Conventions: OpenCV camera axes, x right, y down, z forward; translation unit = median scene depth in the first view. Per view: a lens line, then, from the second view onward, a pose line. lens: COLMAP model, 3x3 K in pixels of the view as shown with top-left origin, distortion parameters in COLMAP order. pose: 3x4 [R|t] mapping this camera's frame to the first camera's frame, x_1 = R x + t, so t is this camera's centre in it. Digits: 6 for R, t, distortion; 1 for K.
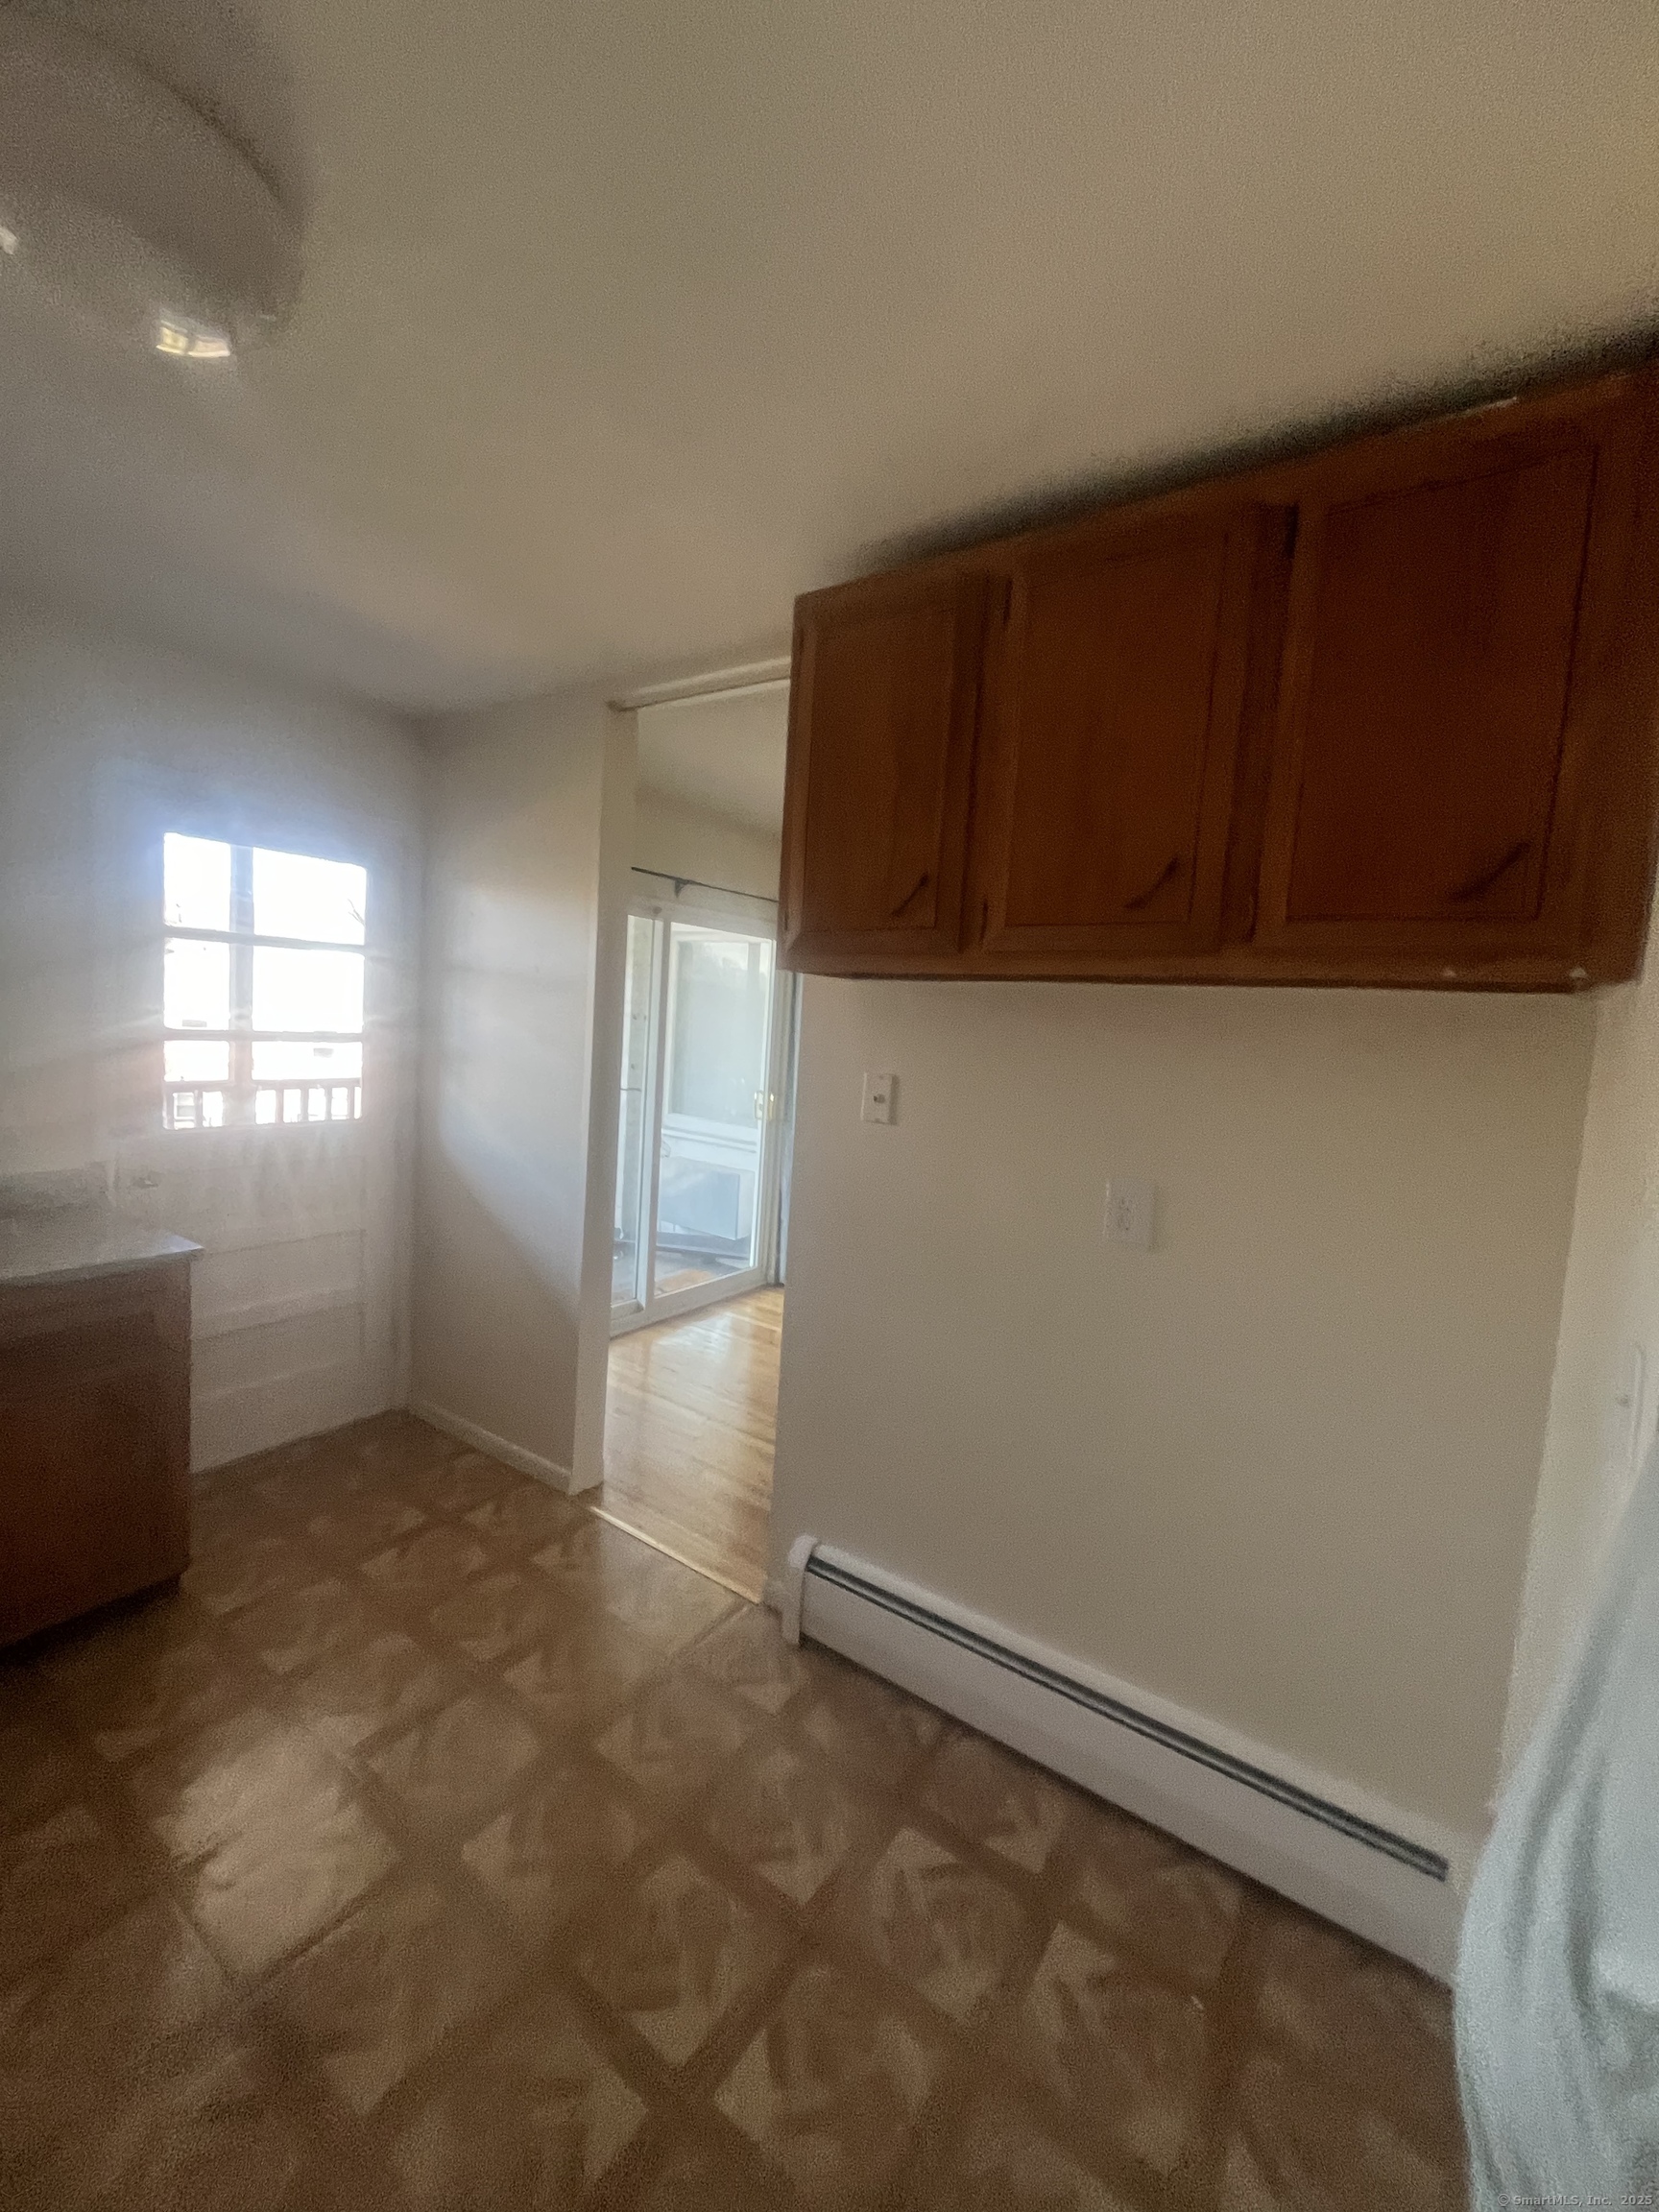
lens RADIAL K [[894.2, 0, 826.8], [0, 894.2, 1094.8], [0, 0, 1]] dist [-0.001381, -0.000077]
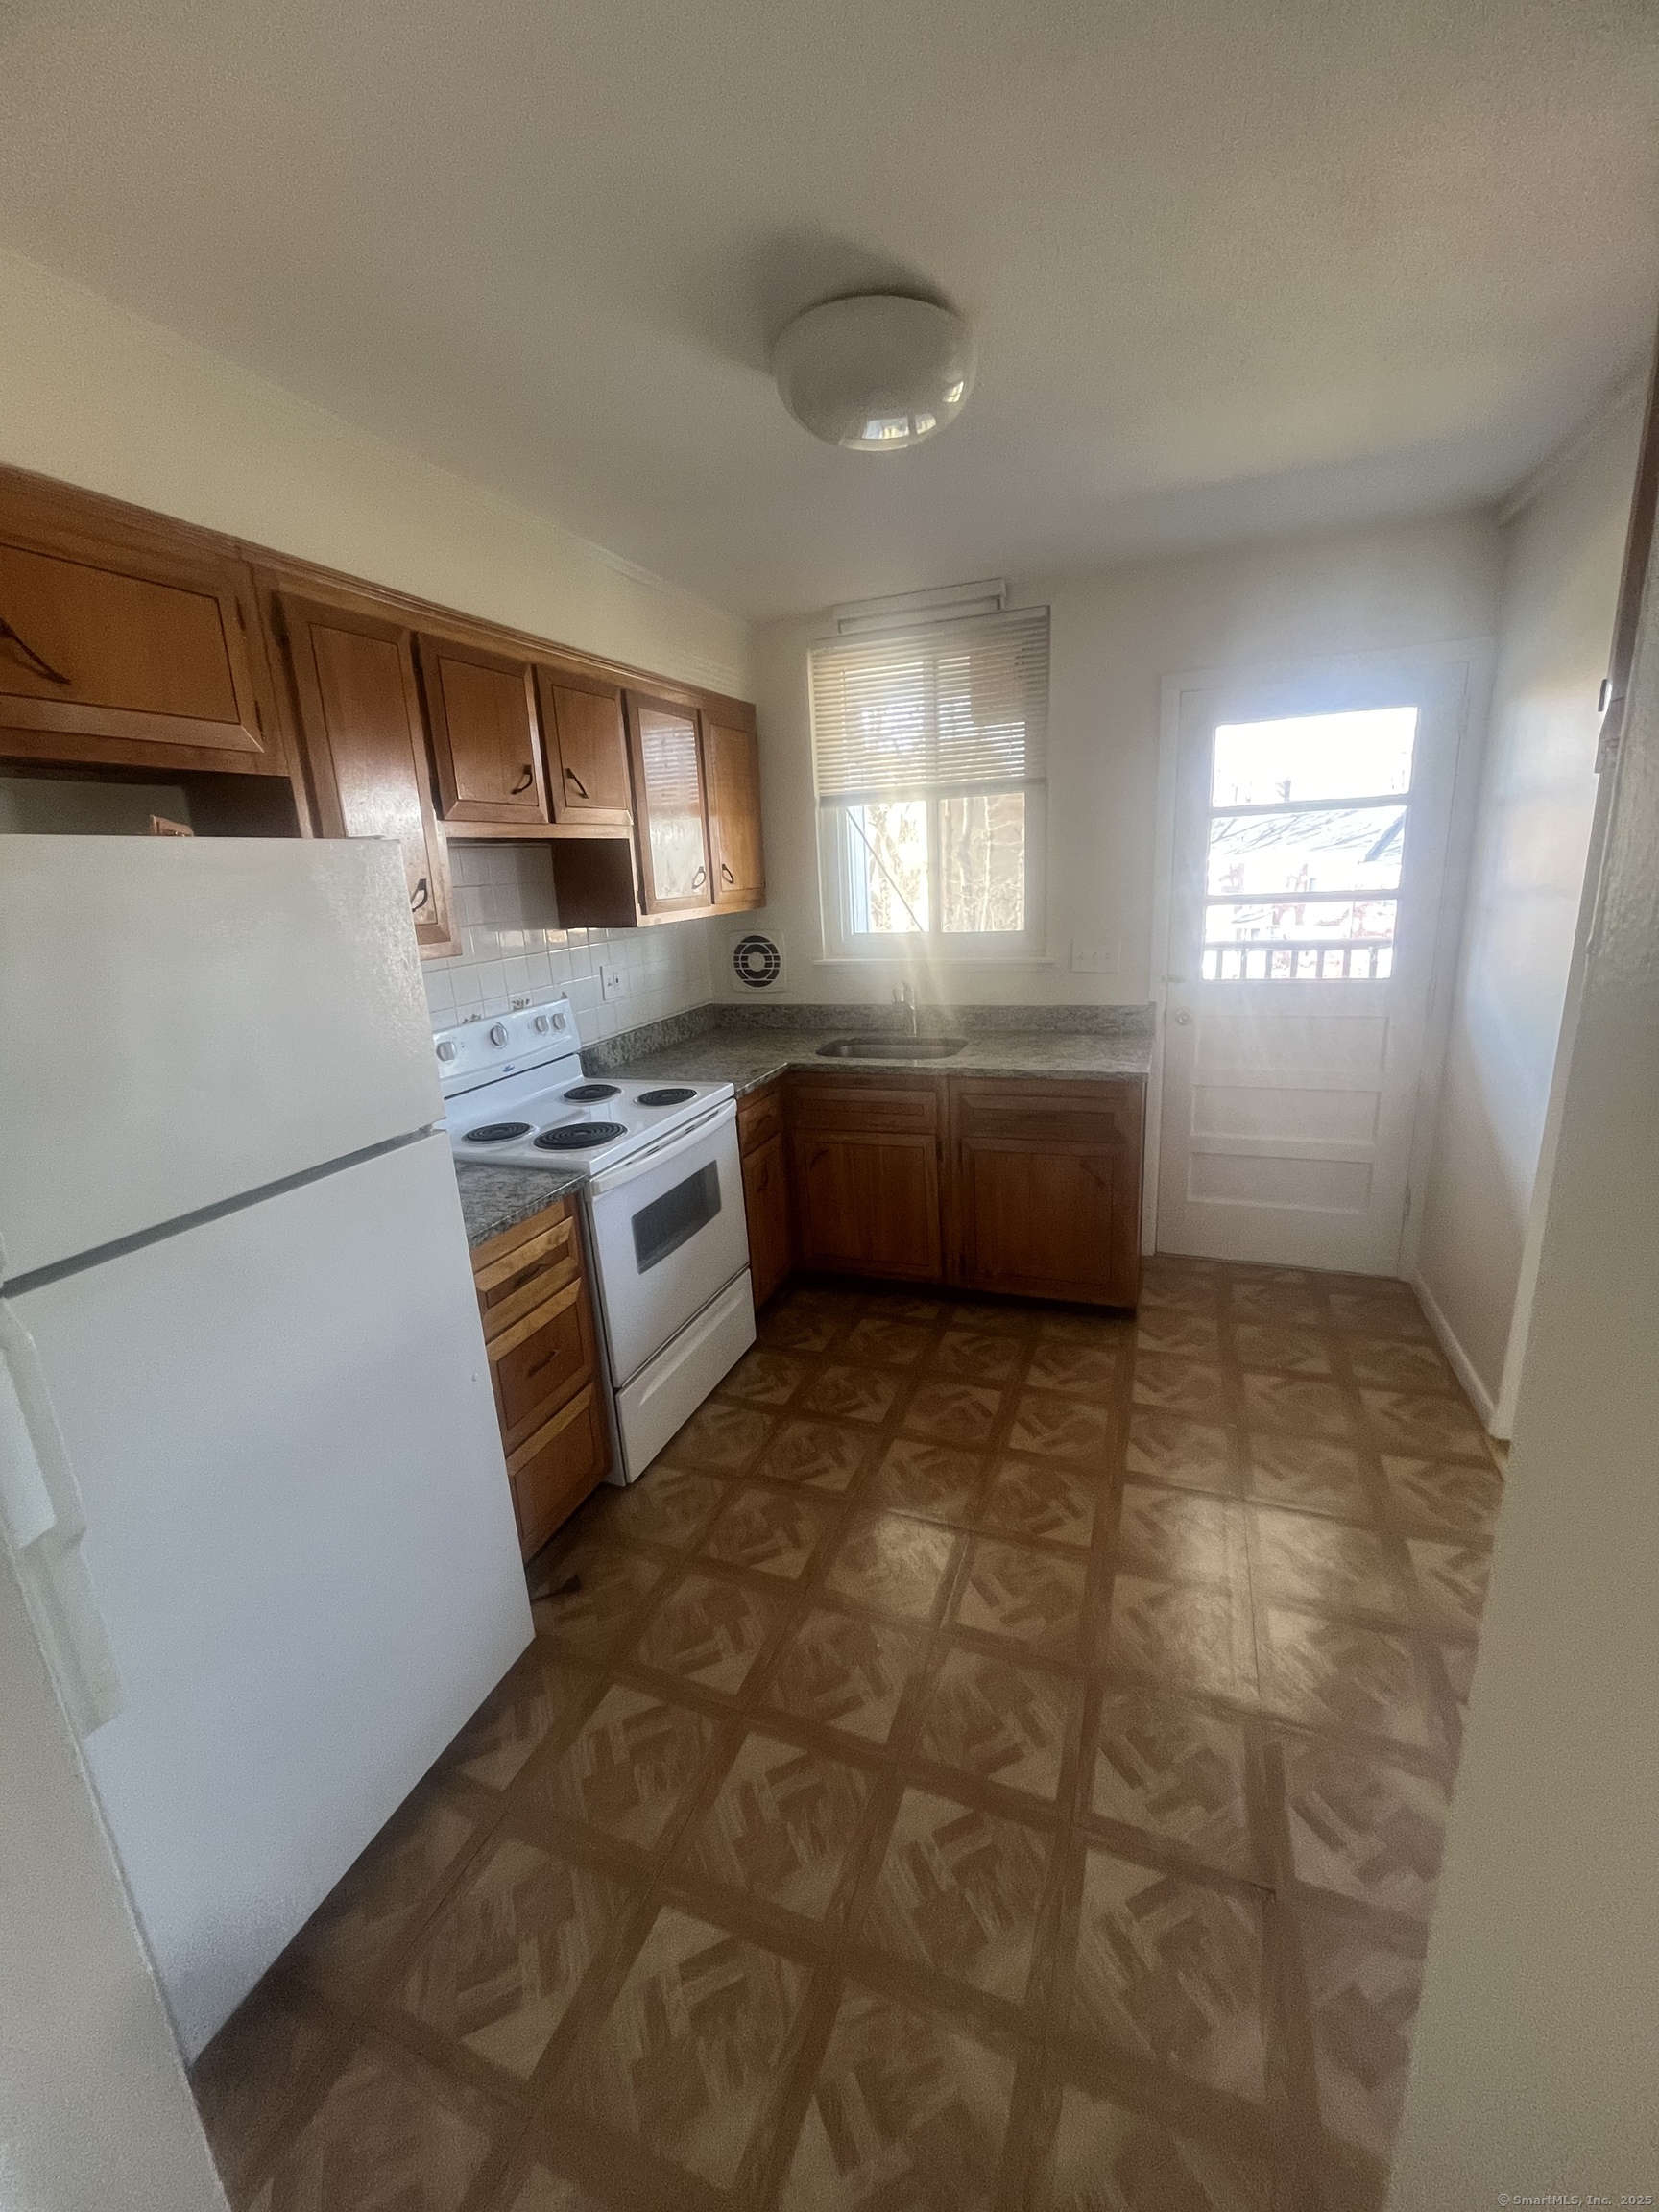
lens RADIAL K [[894.2, 0, 826.8], [0, 894.2, 1094.8], [0, 0, 1]] dist [-0.001381, -0.000077]
pose [[0.219137, 0.167332, -0.961238, 0.365177], [-0.014405, 0.985632, 0.168294, -0.005264], [0.975588, -0.023033, 0.218399, 0.222874]]
